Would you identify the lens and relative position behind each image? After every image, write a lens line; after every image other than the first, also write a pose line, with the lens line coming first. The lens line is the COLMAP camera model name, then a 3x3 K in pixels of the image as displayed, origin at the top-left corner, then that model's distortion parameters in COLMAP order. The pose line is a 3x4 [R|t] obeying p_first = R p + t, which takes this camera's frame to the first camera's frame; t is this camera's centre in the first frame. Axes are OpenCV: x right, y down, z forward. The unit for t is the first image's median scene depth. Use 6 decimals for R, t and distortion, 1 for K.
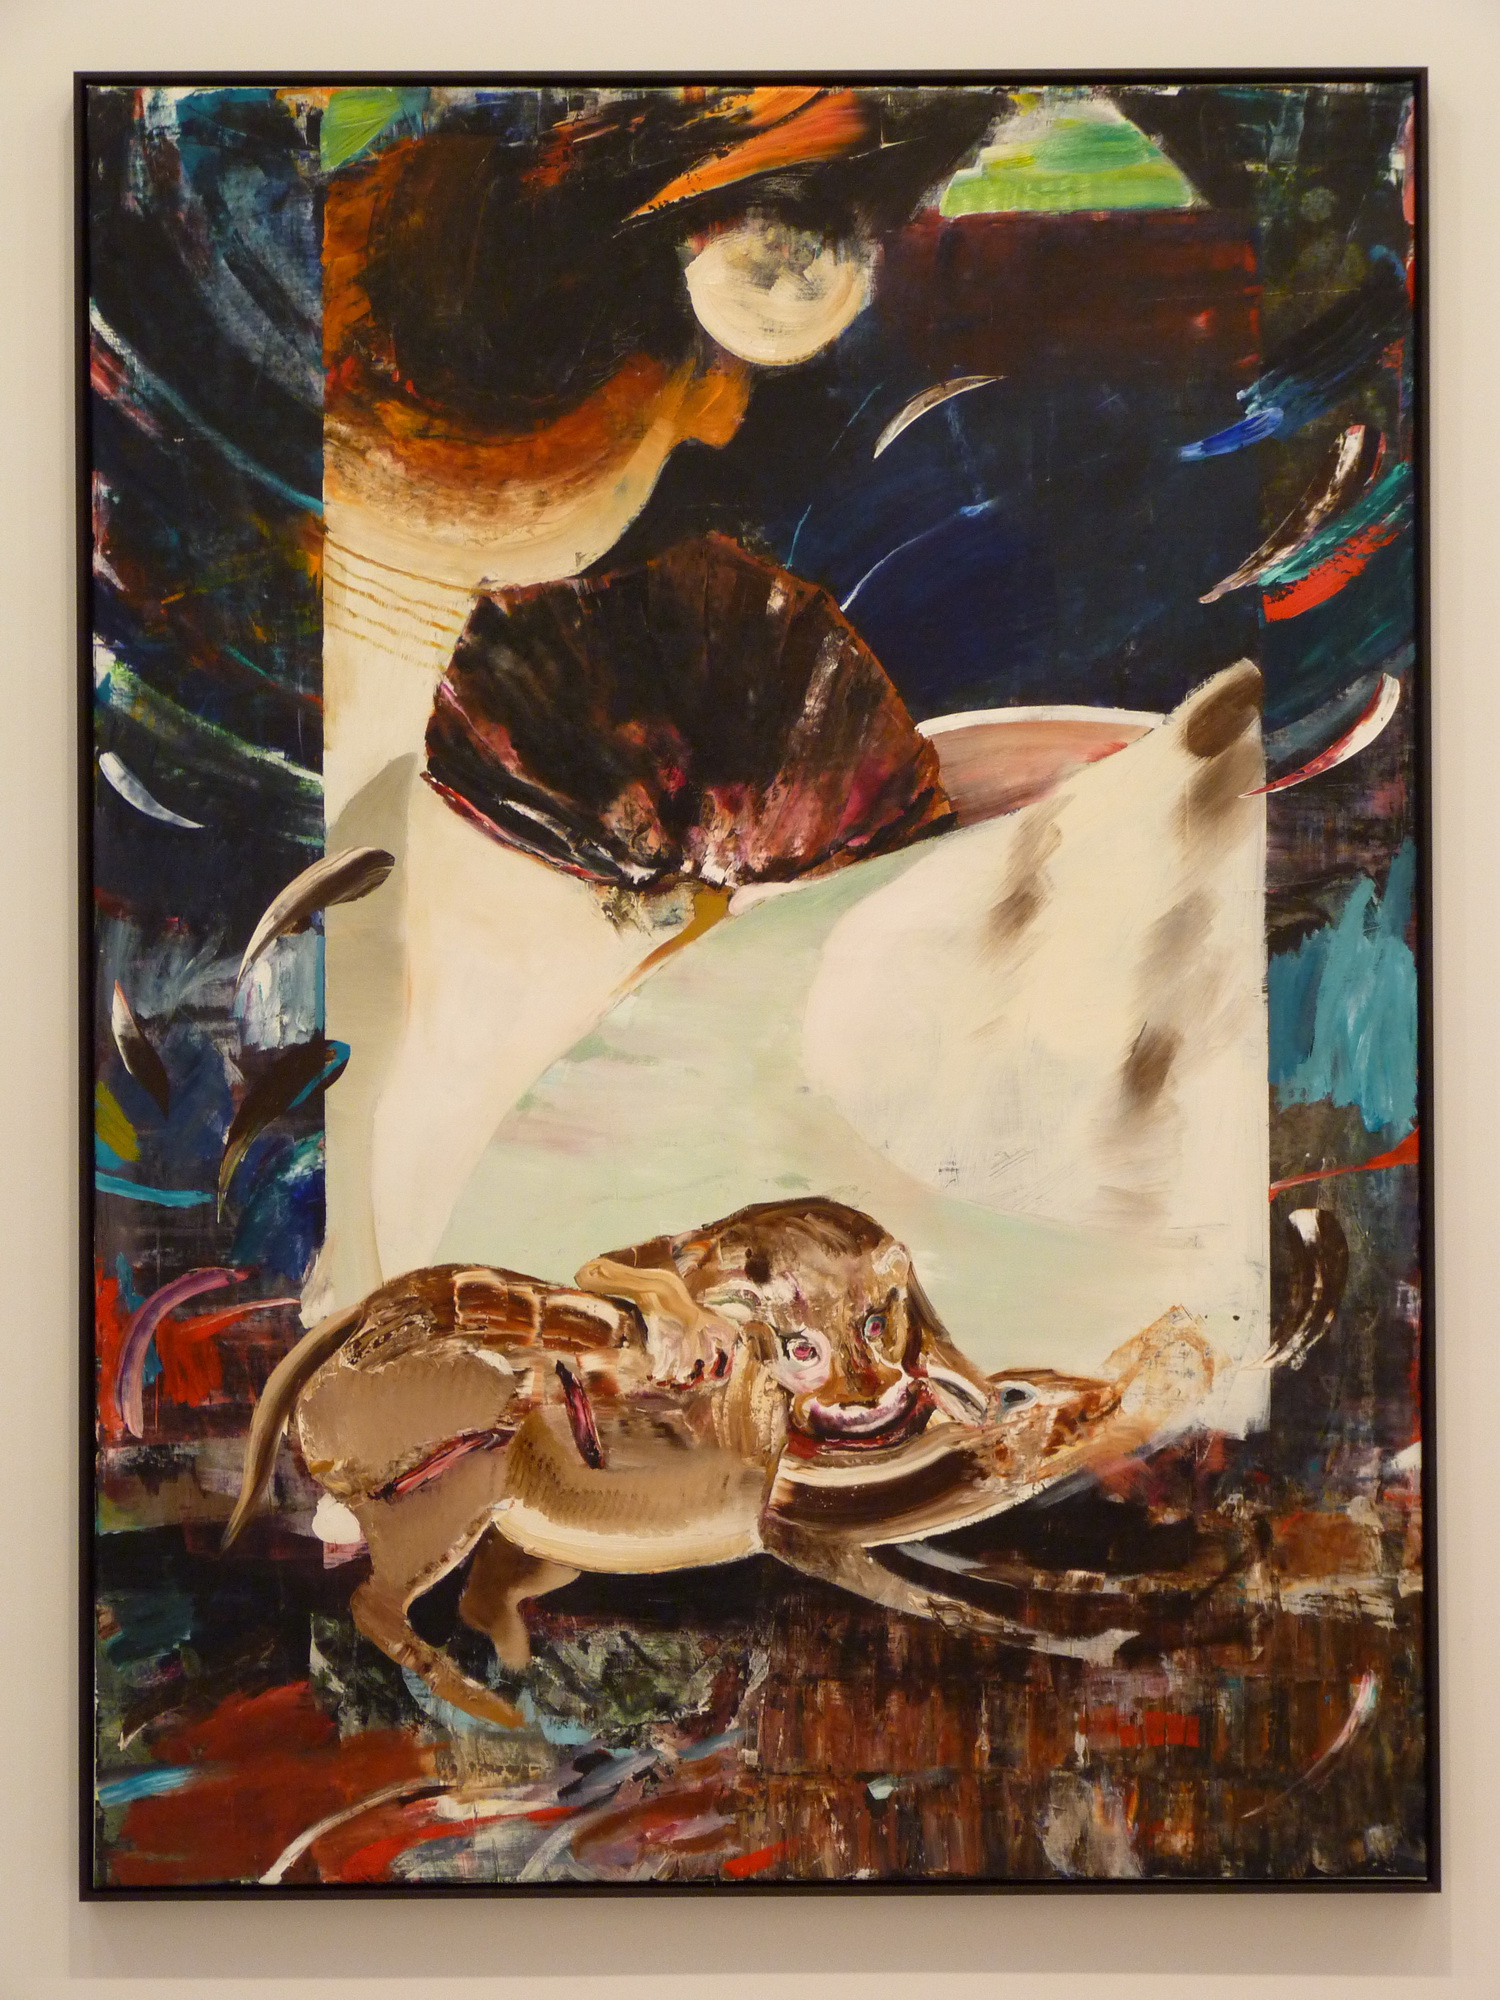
lens RADIAL K [[5314.3, 0, 748.2], [0, 5314.3, 1000.7], [0, 0, 1]] dist [0.156573, 0.000000]
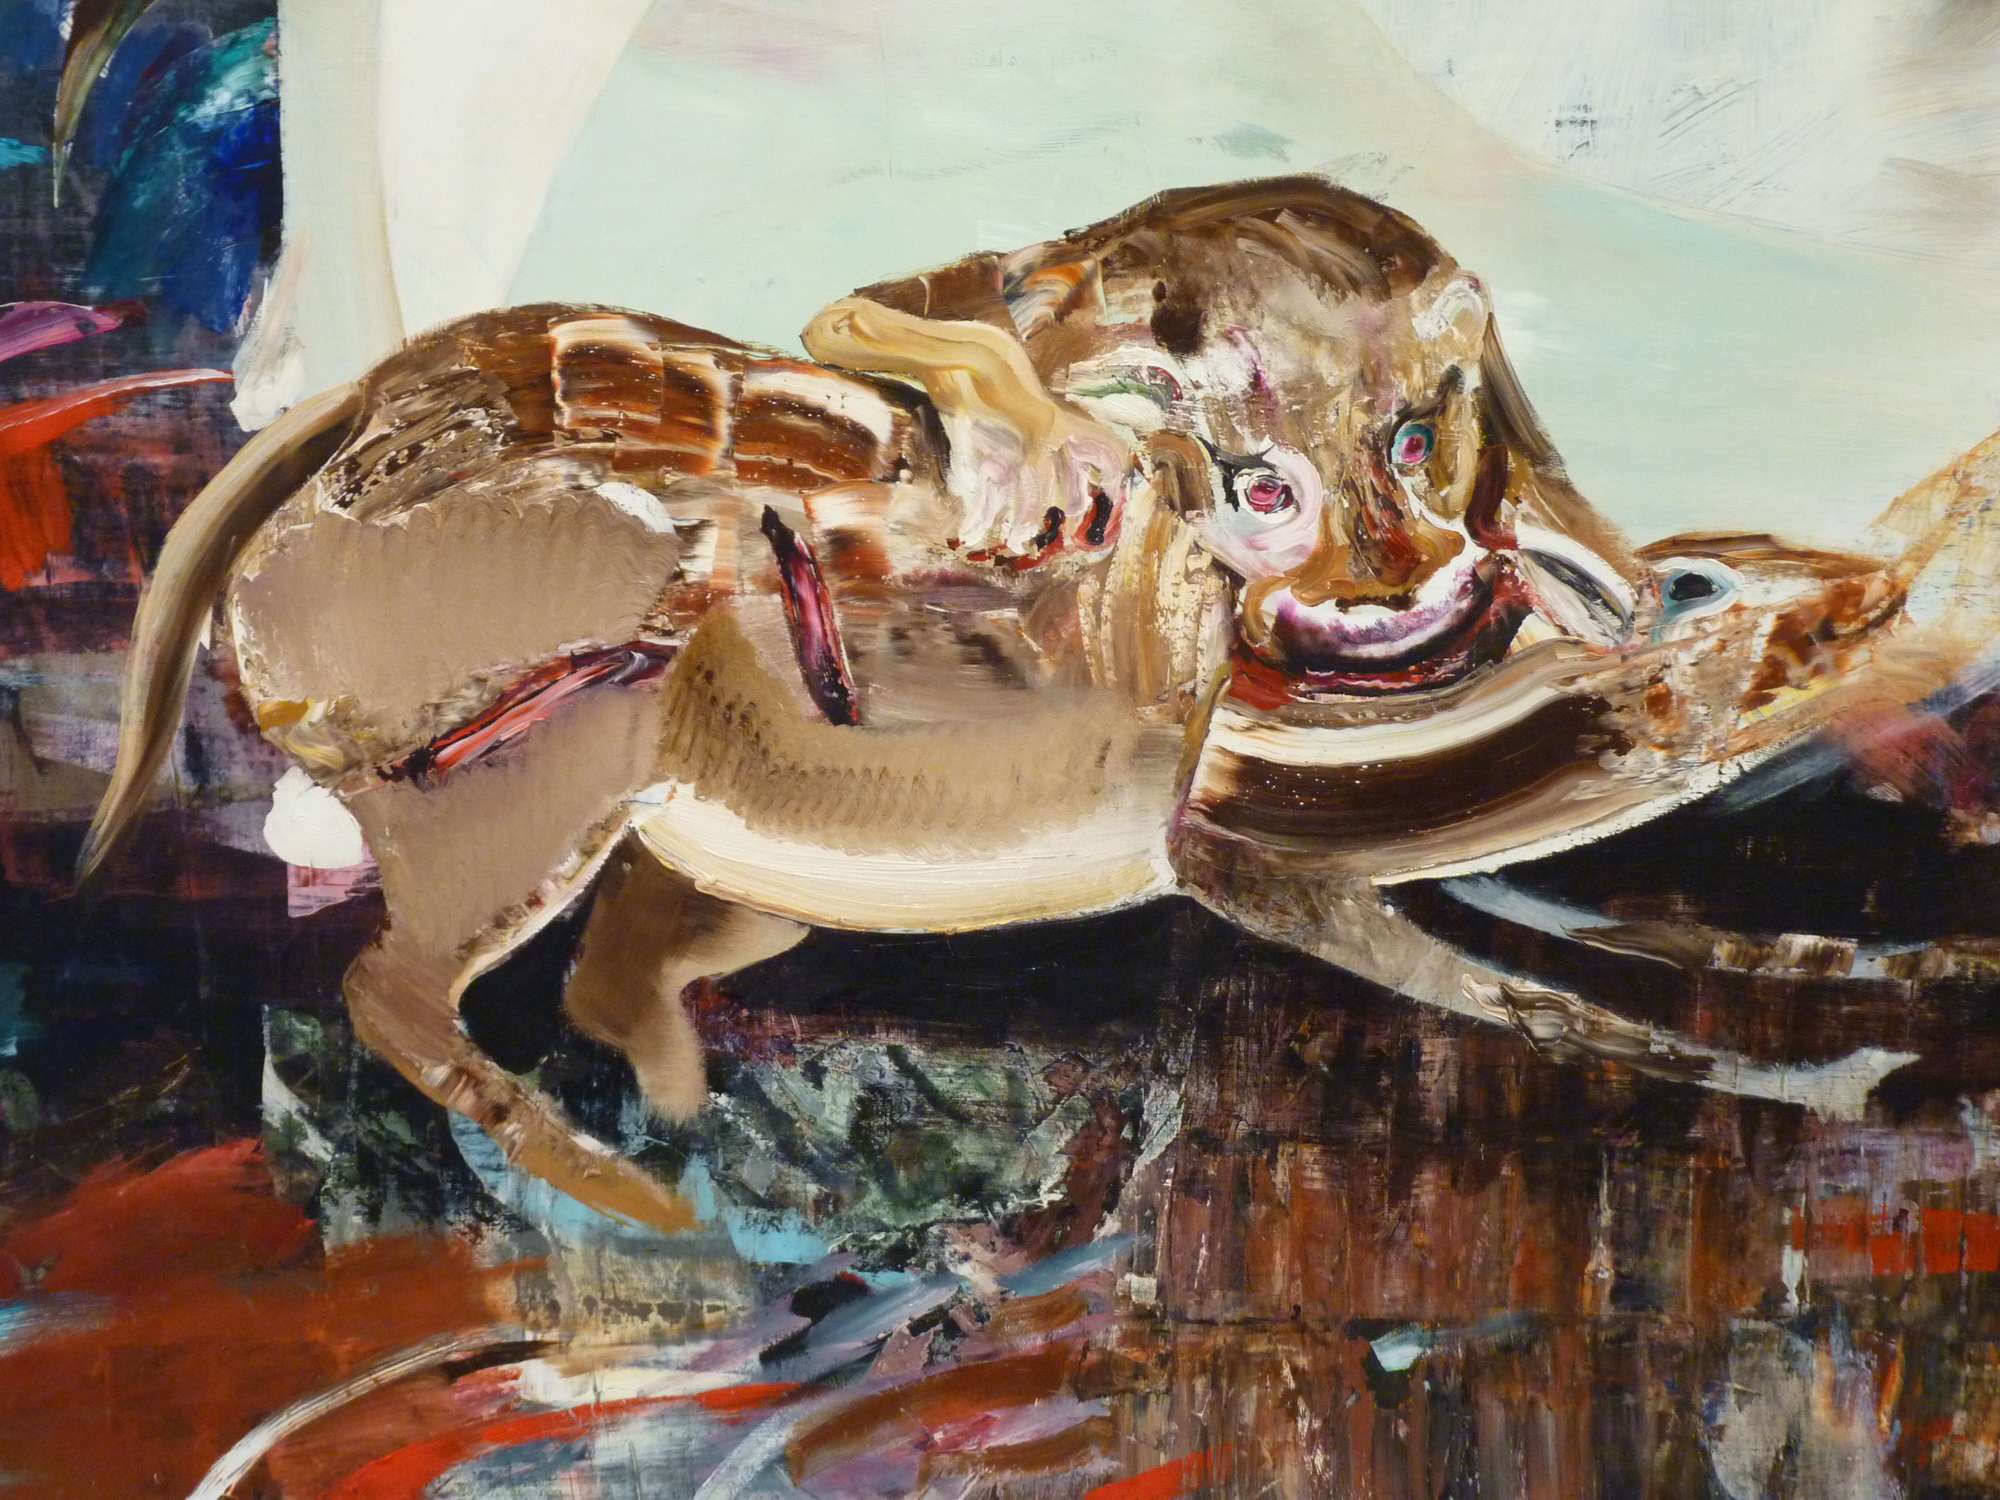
lens RADIAL K [[4233.0, 0, 997.6], [0, 4233.0, 746.2], [0, 0, 1]] dist [0.155397, 0.000000]
pose [[0.998822, 0.008868, 0.047714, -0.032939], [-0.016495, 0.986666, 0.161922, 0.025937], [-0.045642, -0.162519, 0.985649, 0.611243]]
